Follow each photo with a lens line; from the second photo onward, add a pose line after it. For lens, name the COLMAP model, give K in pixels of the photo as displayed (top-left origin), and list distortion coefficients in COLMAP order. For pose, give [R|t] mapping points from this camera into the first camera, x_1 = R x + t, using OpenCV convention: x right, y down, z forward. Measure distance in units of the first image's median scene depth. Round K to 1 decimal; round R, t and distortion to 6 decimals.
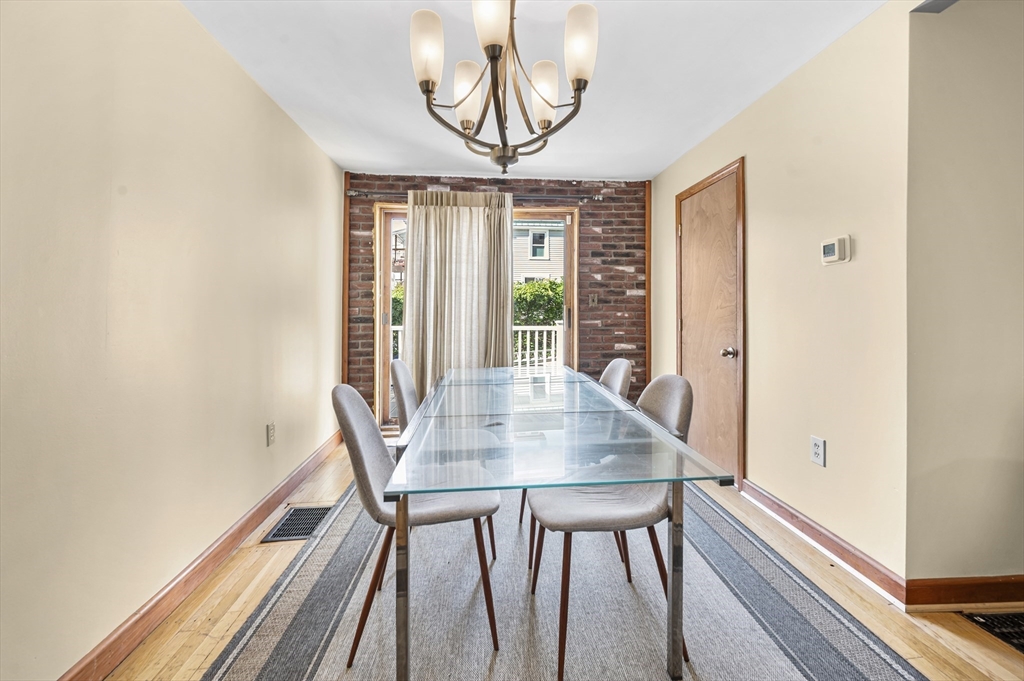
lens RADIAL K [[422.0, 0, 510.2], [0, 422.0, 311.0], [0, 0, 1]] dist [0.000316, 0.000152]
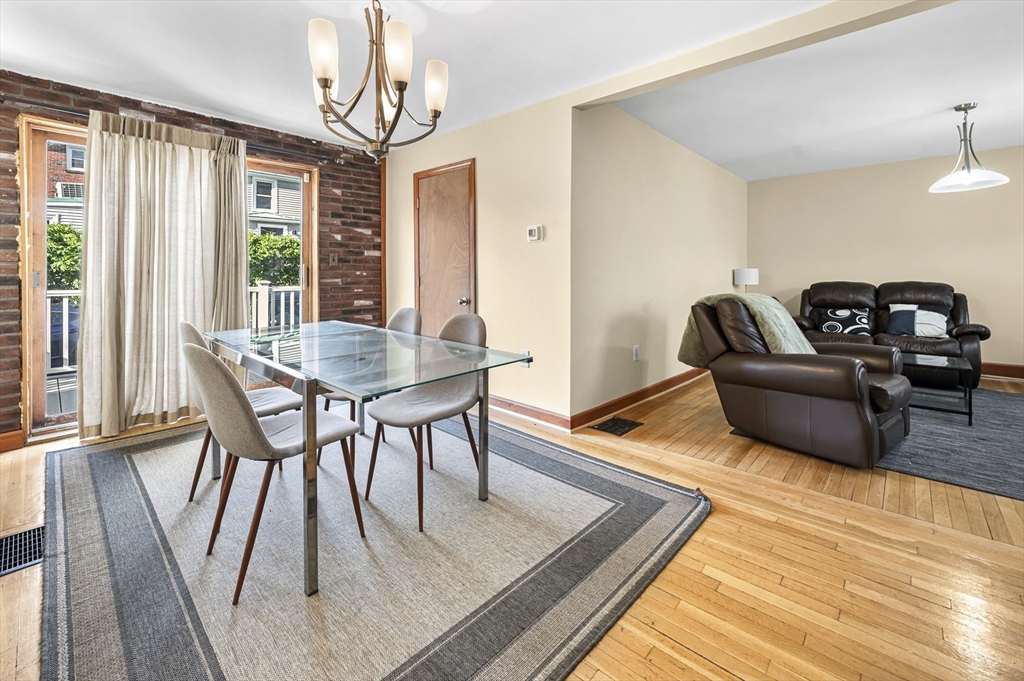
lens RADIAL K [[439.0, 0, 513.2], [0, 439.0, 271.9], [0, 0, 1]] dist [-0.000578, 0.000171]
pose [[0.739825, 0.003059, 0.672793, -0.205662], [-0.004668, 0.999989, 0.000586, 0.002214], [-0.672784, -0.003575, 0.739831, -0.094225]]
